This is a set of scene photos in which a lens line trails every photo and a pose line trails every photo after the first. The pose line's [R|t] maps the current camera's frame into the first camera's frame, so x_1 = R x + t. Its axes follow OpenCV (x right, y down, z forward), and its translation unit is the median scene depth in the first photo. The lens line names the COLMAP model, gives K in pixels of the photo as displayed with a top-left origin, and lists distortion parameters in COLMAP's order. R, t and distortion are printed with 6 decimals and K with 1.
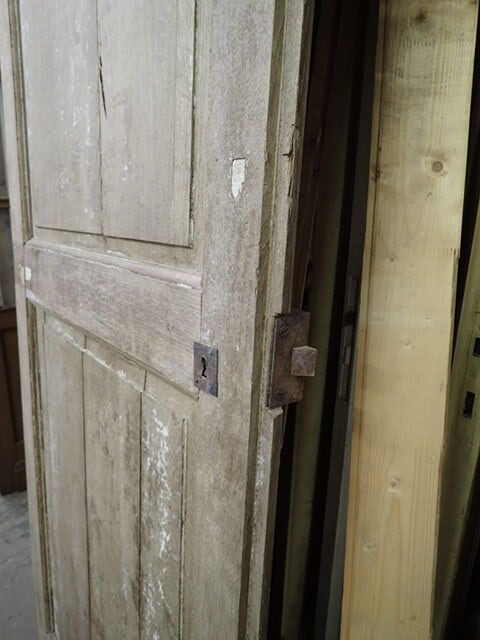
lens RADIAL K [[473.6, 0, 240.0], [0, 473.6, 320.0], [0, 0, 1]] dist [0.004143, -0.004771]
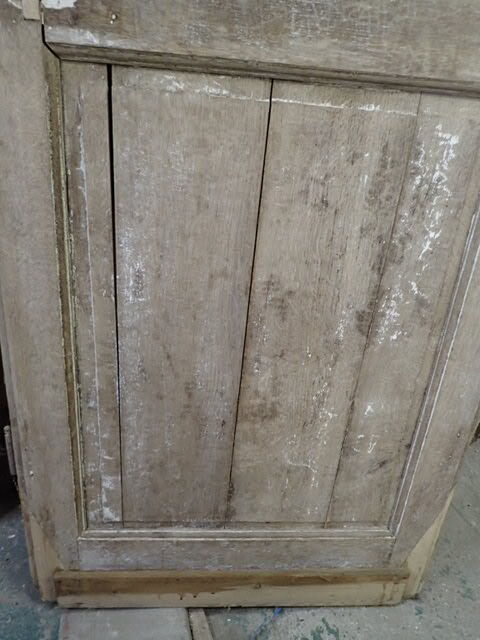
lens RADIAL K [[473.6, 0, 240.0], [0, 473.6, 320.0], [0, 0, 1]] dist [0.004143, -0.004771]
pose [[0.547062, -0.324432, 0.771665, -1.489551], [0.127470, 0.943376, 0.306256, 0.219709], [-0.827330, -0.069177, 0.557440, 0.716663]]
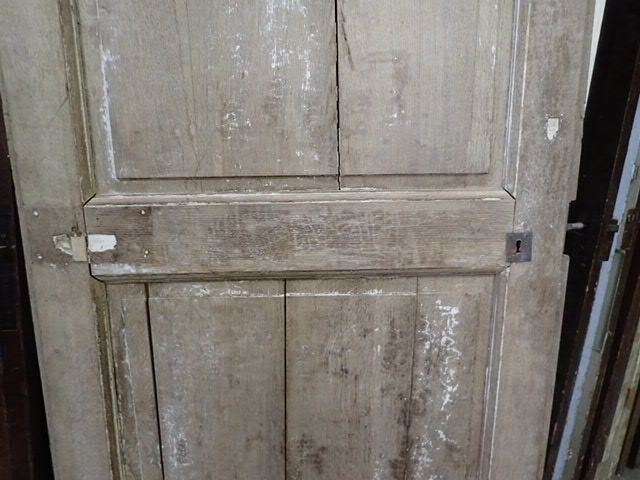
lens RADIAL K [[473.6, 0, 320.0], [0, 473.6, 240.0], [0, 0, 1]] dist [0.004143, -0.004771]
pose [[0.580253, -0.221377, 0.783772, -1.346661], [0.203404, 0.971244, 0.123742, -0.200070], [-0.788628, 0.087621, 0.608596, 0.442859]]
